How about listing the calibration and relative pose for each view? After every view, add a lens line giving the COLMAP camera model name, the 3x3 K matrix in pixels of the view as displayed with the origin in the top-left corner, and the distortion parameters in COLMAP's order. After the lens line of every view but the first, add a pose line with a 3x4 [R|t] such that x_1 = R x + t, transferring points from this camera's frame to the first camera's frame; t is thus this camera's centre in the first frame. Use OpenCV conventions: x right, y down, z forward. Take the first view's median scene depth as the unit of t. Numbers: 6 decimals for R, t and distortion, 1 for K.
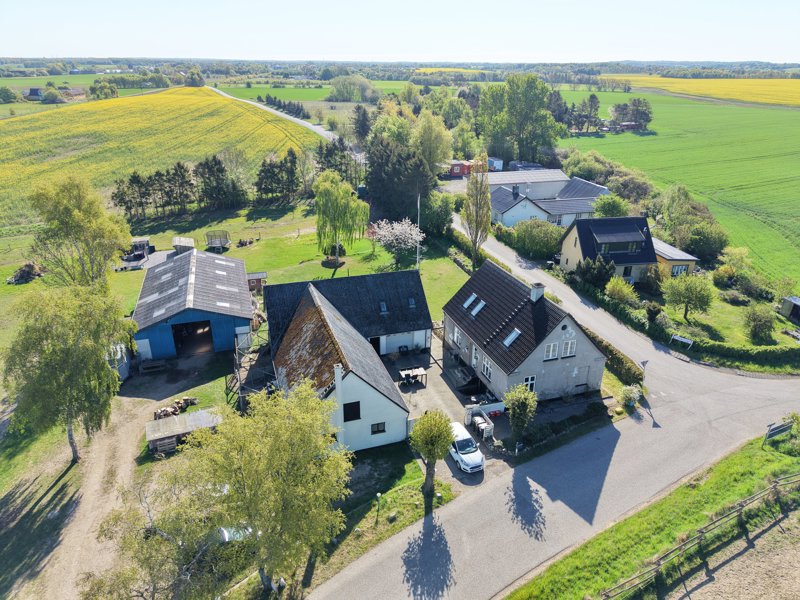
lens RADIAL K [[527.0, 0, 393.6], [0, 527.0, 304.7], [0, 0, 1]] dist [0.025541, -0.024407]
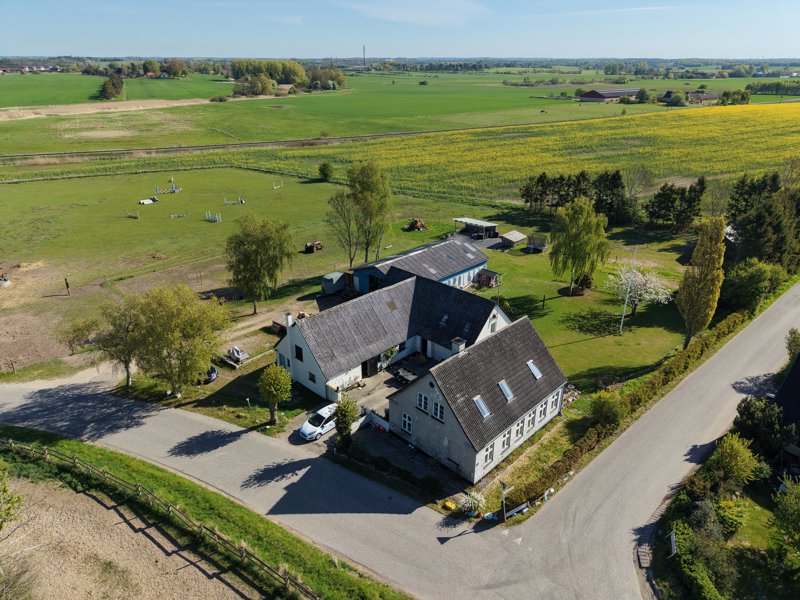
lens RADIAL K [[527.0, 0, 400.0], [0, 527.0, 298.8], [0, 0, 1]] dist [0.025541, -0.024407]
pose [[0.470851, 0.357327, -0.806608, 0.798328], [-0.366674, 0.910853, 0.189465, -0.204266], [0.802402, 0.206552, 0.559899, 0.307405]]
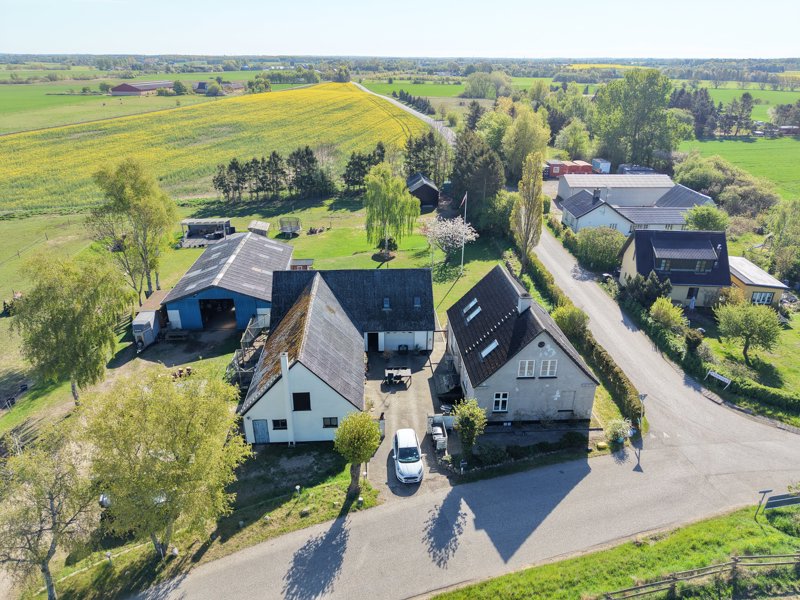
lens RADIAL K [[527.0, 0, 395.6], [0, 527.0, 303.0], [0, 0, 1]] dist [0.025541, -0.024407]
pose [[0.967864, 0.103309, -0.229274, 0.222376], [-0.102687, 0.994605, 0.014677, -0.011991], [0.229553, 0.009338, 0.973251, 0.046908]]
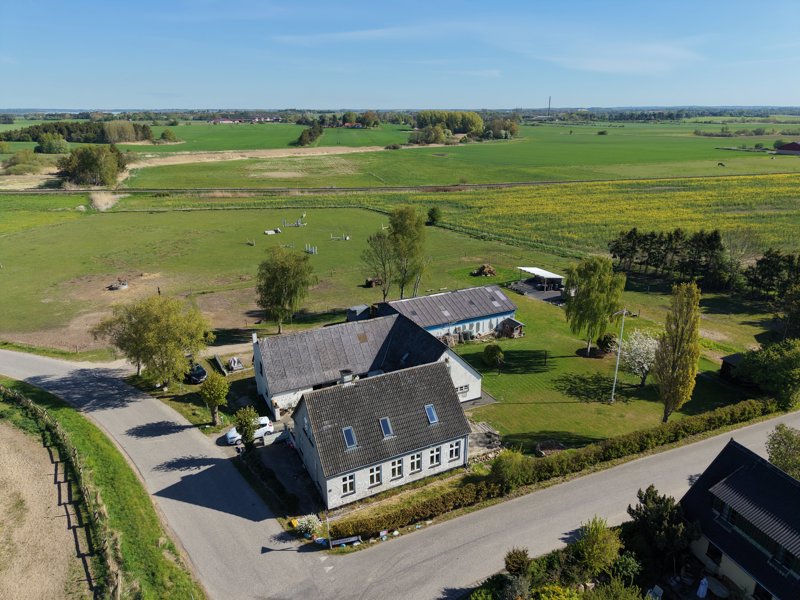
lens RADIAL K [[527.0, 0, 399.9], [0, 527.0, 296.0], [0, 0, 1]] dist [0.025541, -0.024407]
pose [[0.162284, 0.318545, -0.933913, 0.984401], [-0.406359, 0.884051, 0.230925, -0.364877], [0.899186, 0.342029, 0.272911, 0.639185]]
